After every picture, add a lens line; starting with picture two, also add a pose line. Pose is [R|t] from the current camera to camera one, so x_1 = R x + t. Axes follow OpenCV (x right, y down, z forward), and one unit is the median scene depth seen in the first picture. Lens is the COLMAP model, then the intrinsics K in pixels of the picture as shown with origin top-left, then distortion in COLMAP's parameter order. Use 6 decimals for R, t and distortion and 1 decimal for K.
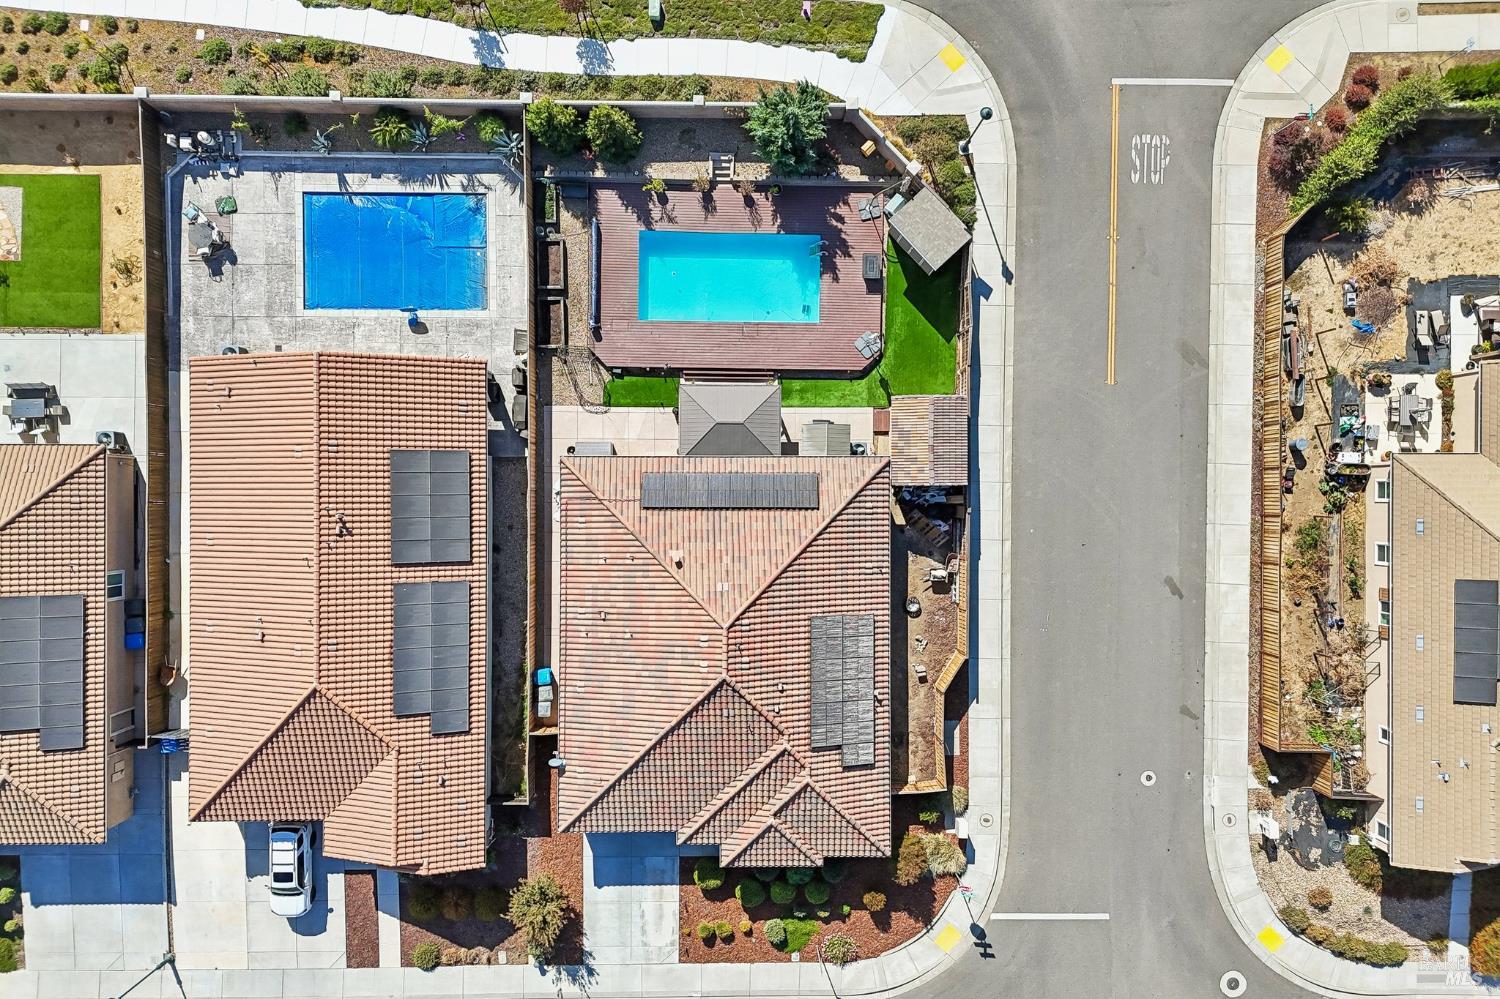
lens RADIAL K [[1094.5, 0, 751.5], [0, 1094.5, 501.9], [0, 0, 1]] dist [0.083559, -0.094330]
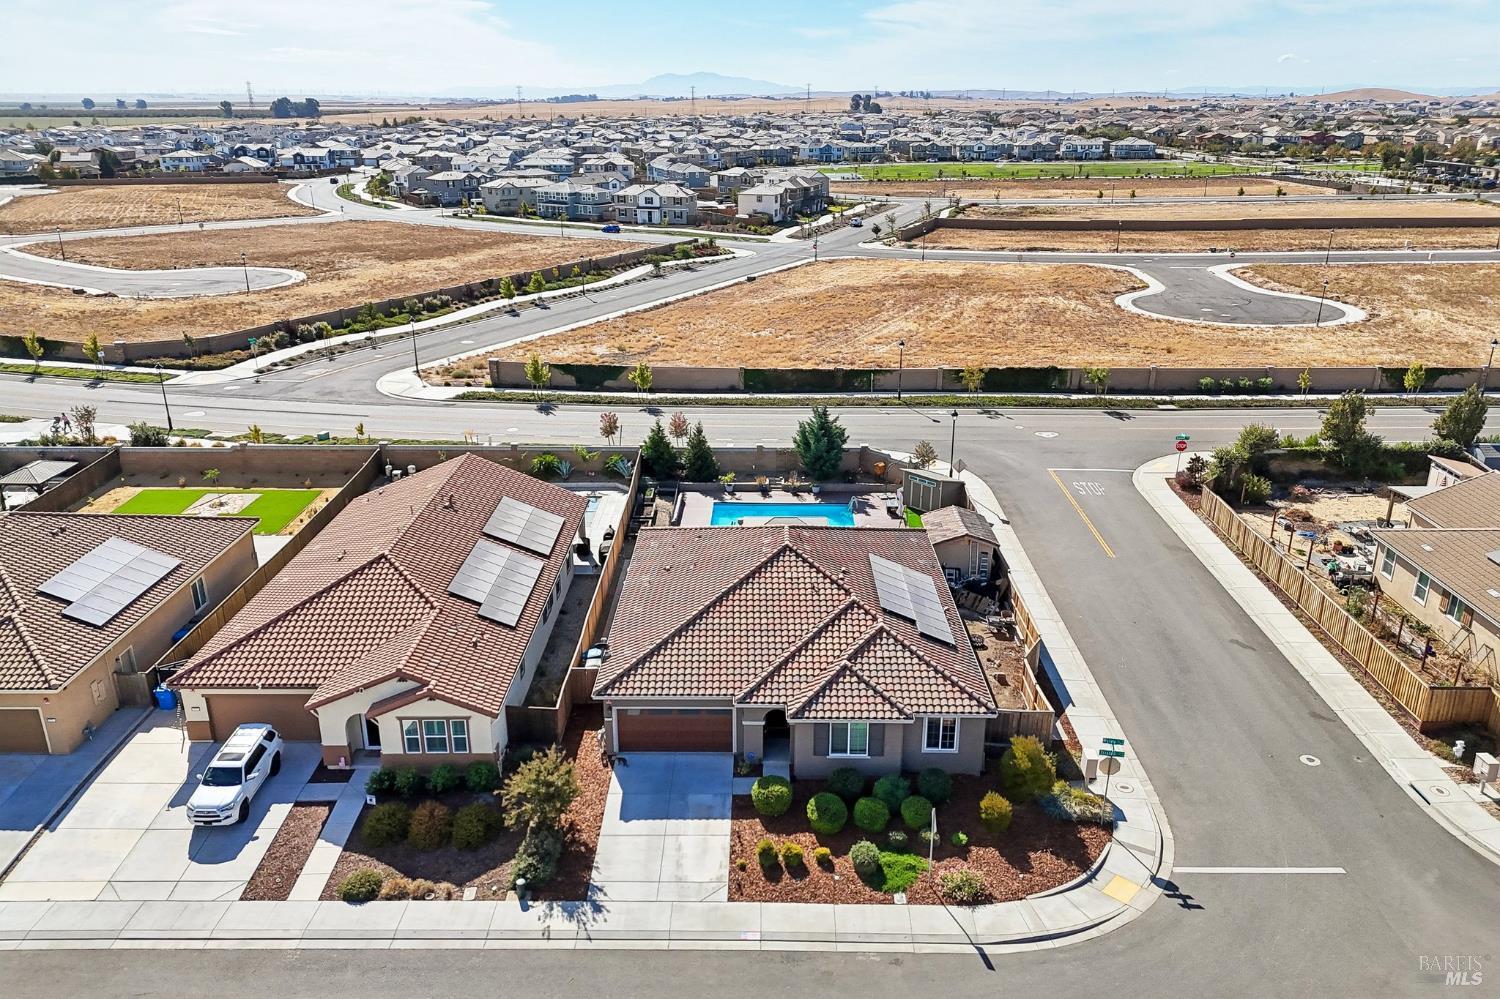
lens RADIAL K [[1094.5, 0, 751.5], [0, 1094.5, 501.9], [0, 0, 1]] dist [0.083559, -0.094330]
pose [[0.999841, -0.013245, -0.011957, -0.040127], [-0.006699, 0.342457, -0.939510, 0.974700], [0.016538, 0.939440, 0.342314, 0.547412]]
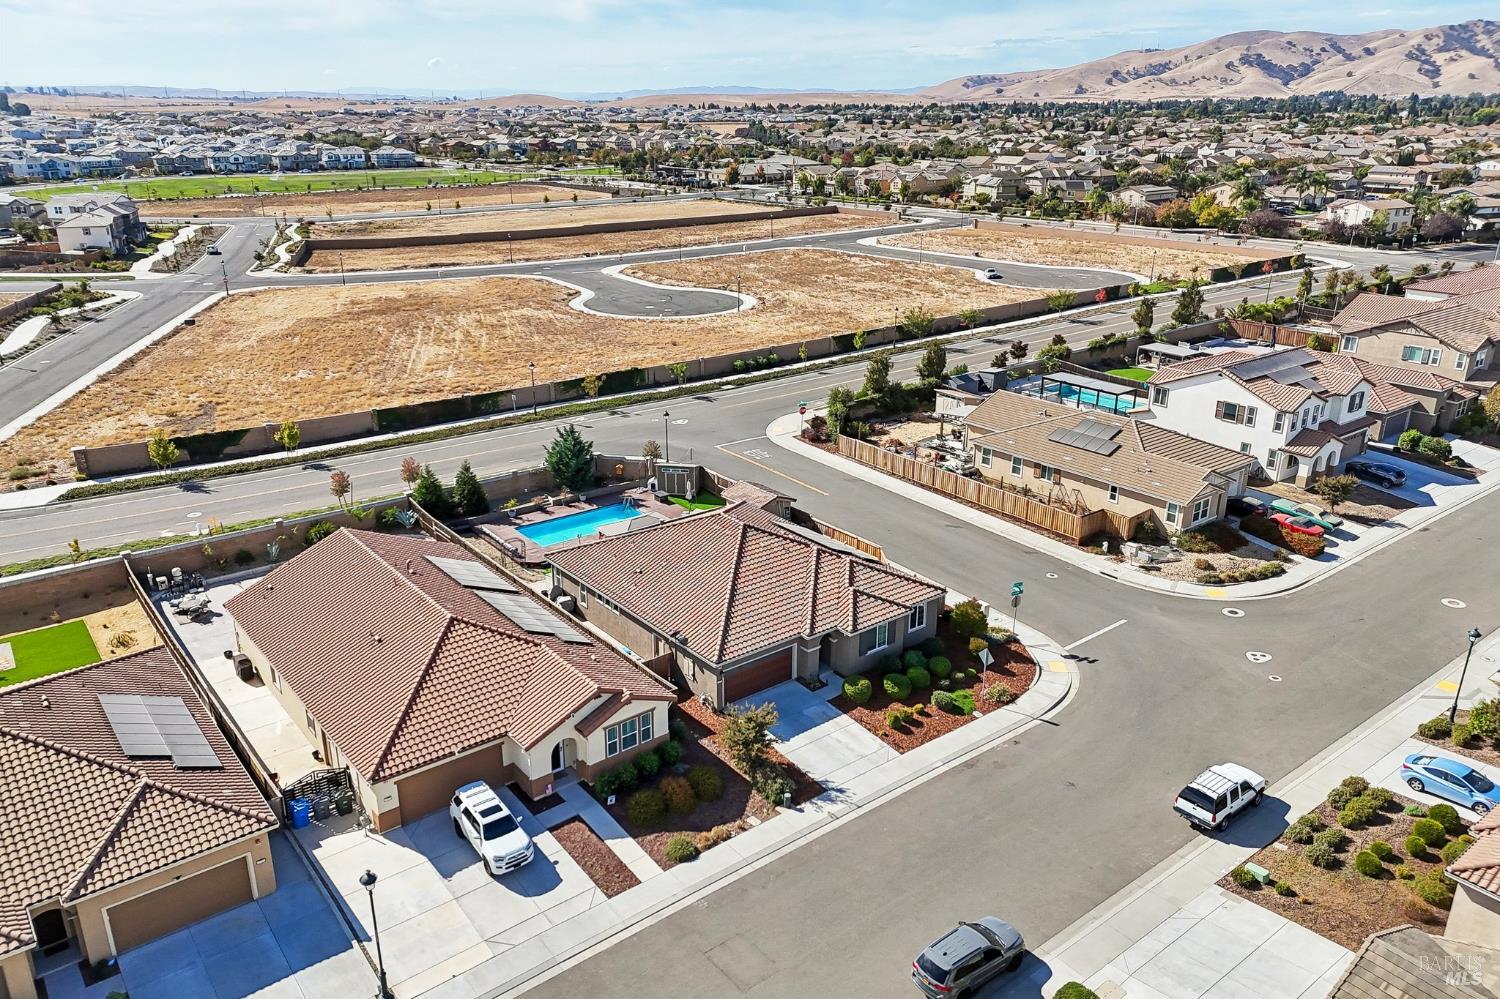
lens RADIAL K [[1094.5, 0, 751.5], [0, 1094.5, 501.9], [0, 0, 1]] dist [0.083559, -0.094330]
pose [[0.781931, -0.227154, 0.580504, -0.680132], [0.623268, 0.268456, -0.734485, 0.989246], [0.011002, 0.936126, 0.351492, 0.461004]]
